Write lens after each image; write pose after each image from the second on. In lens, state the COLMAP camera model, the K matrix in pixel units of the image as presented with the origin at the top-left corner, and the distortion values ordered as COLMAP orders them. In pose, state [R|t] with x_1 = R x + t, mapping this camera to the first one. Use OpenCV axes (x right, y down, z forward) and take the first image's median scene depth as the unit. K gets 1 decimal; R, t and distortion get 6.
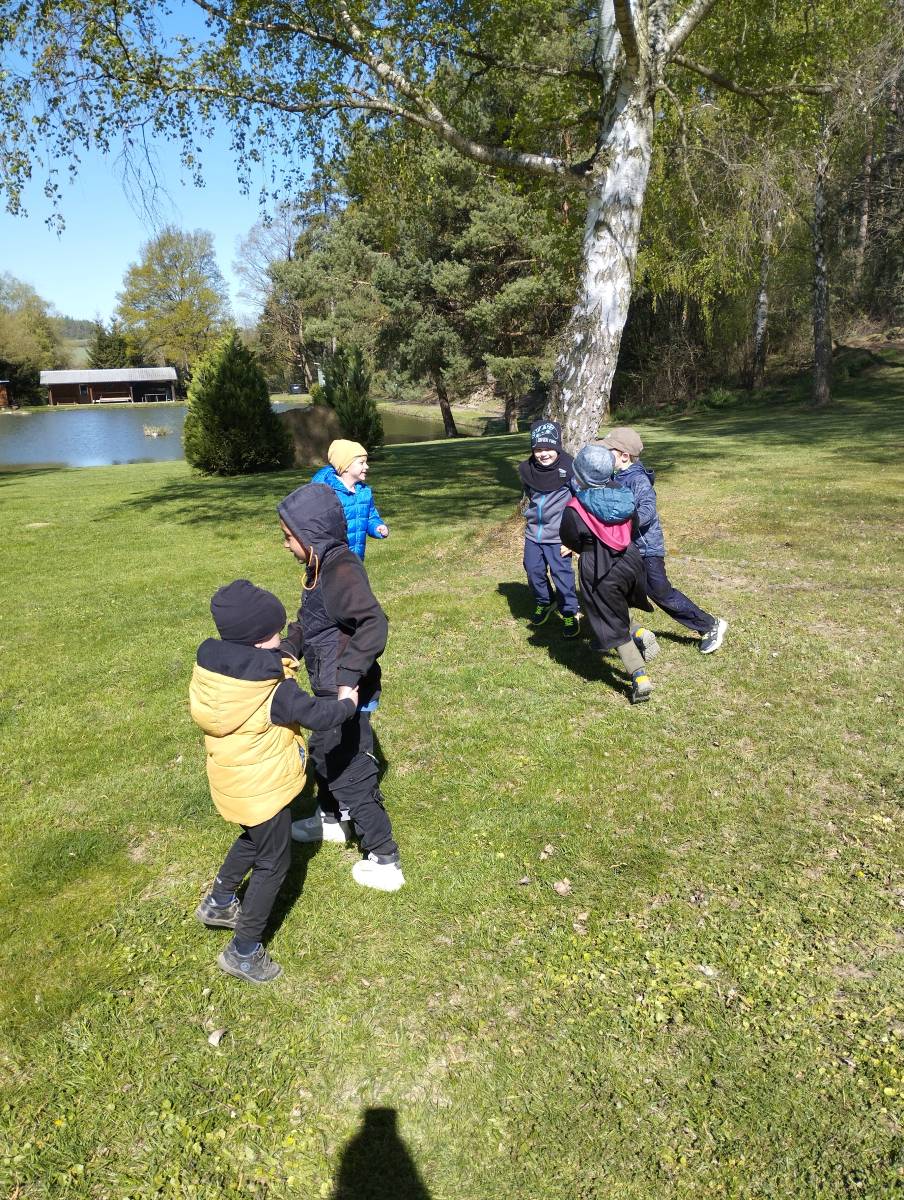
lens RADIAL K [[1020.1, 0, 463.5], [0, 1020.1, 594.1], [0, 0, 1]] dist [0.078926, -0.095956]
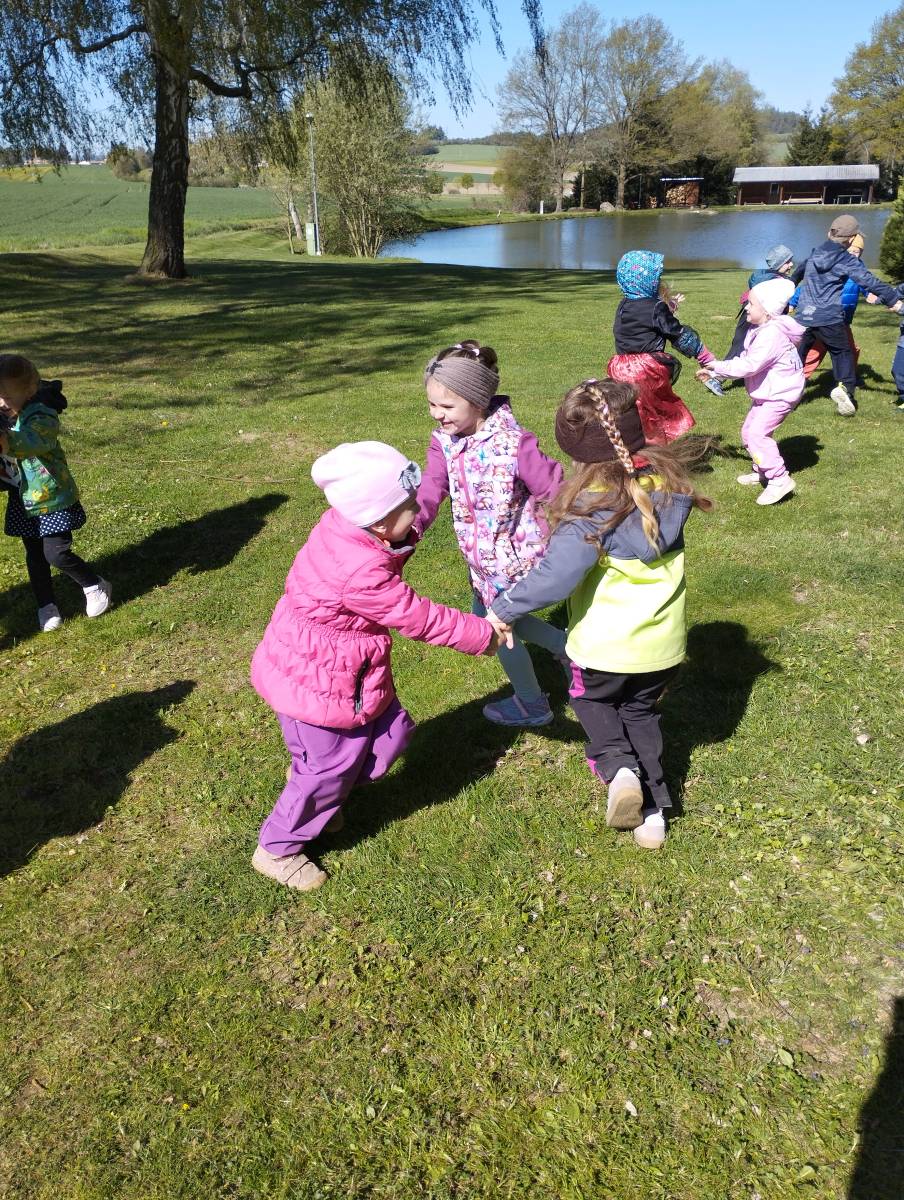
lens RADIAL K [[1020.1, 0, 417.9], [0, 1020.1, 600.5], [0, 0, 1]] dist [0.078926, -0.095956]
pose [[0.792596, 0.252998, -0.554782, -0.002076], [-0.148694, 0.962586, 0.226536, 0.005906], [0.591338, -0.097058, 0.800562, -0.014069]]
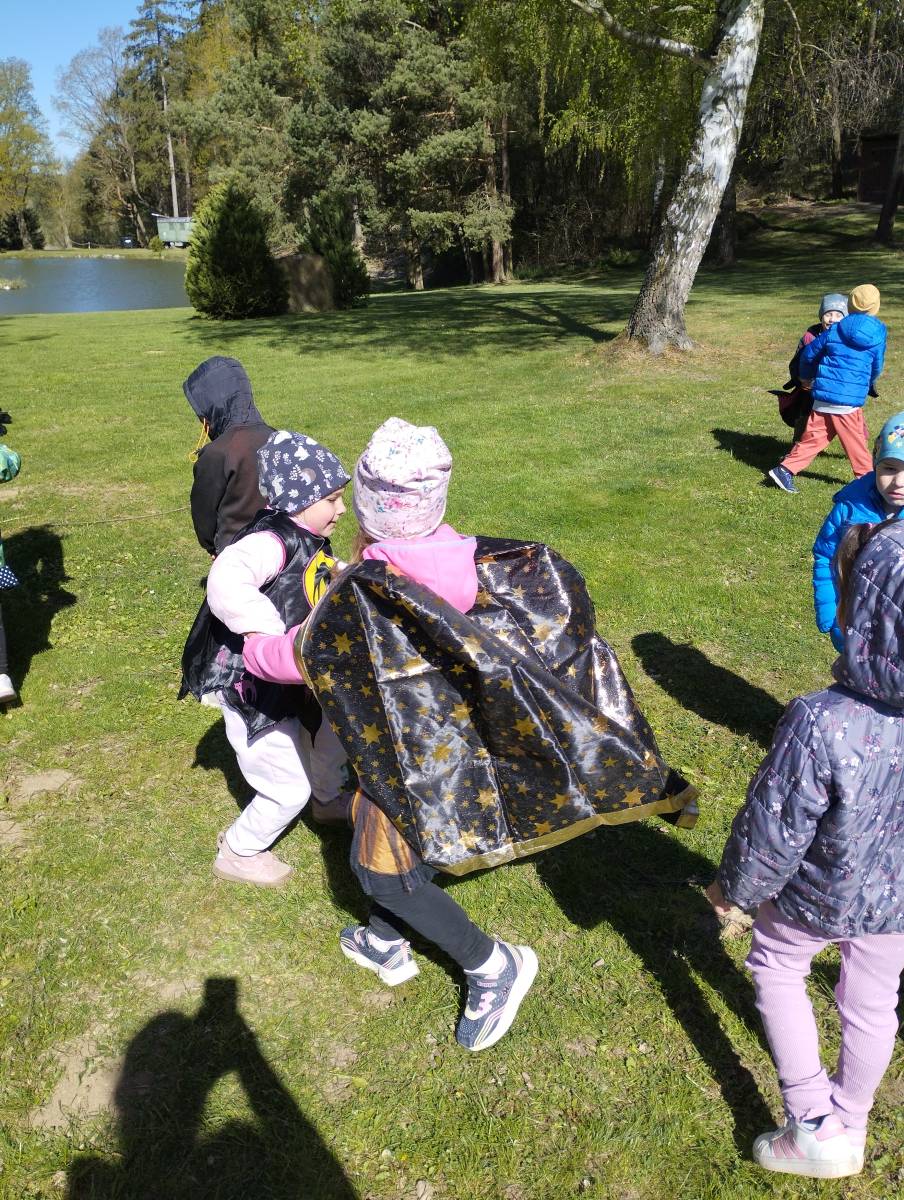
lens RADIAL K [[1020.1, 0, 465.1], [0, 1020.1, 610.2], [0, 0, 1]] dist [0.078926, -0.095956]
pose [[0.987609, -0.034200, 0.153163, -0.087466], [0.012678, 0.990162, 0.139349, 0.020014], [-0.156422, -0.135681, 0.978327, -0.067990]]
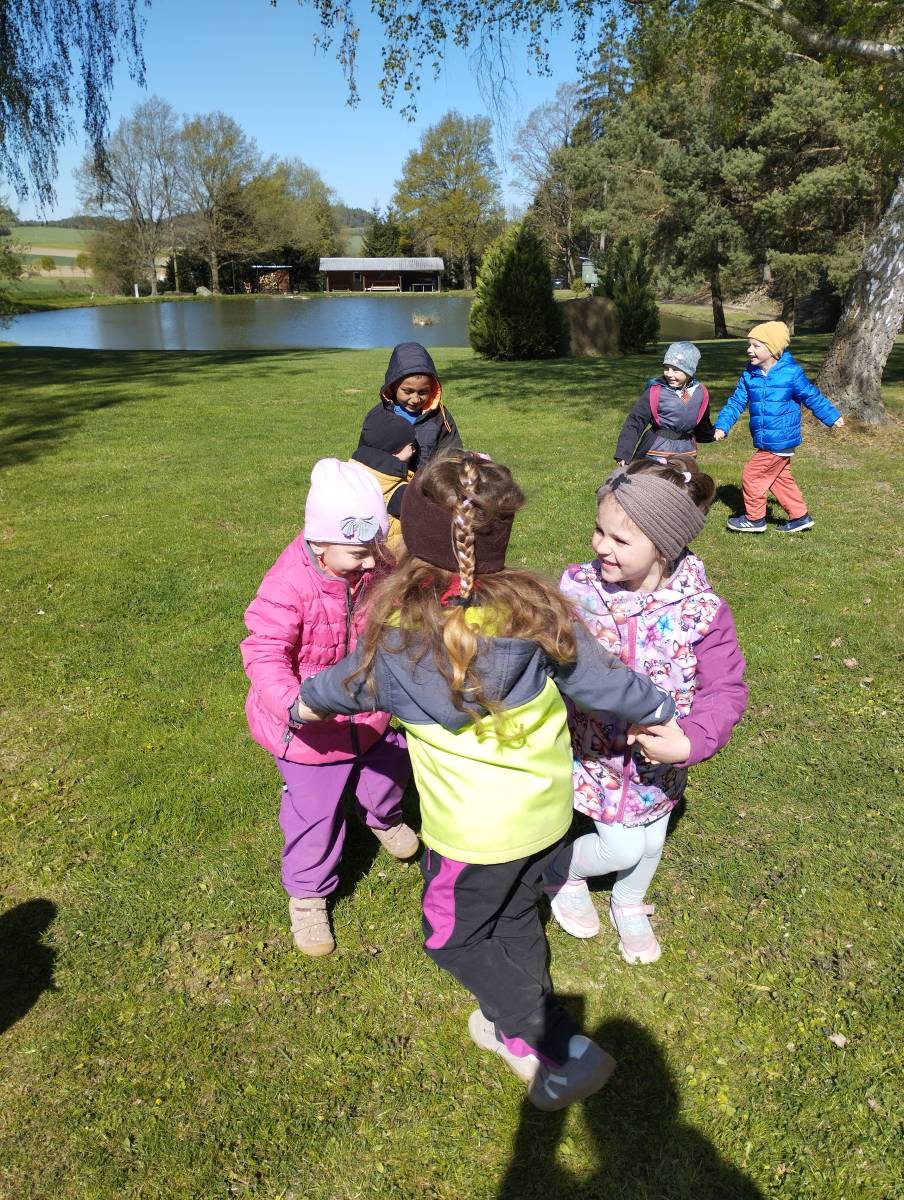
lens RADIAL K [[1020.1, 0, 449.7], [0, 1020.1, 598.3], [0, 0, 1]] dist [0.078926, -0.095956]
pose [[0.966478, 0.111285, -0.231378, -0.007911], [-0.088179, 0.990239, 0.107945, 0.009196], [0.241132, -0.083924, 0.966857, -0.028133]]
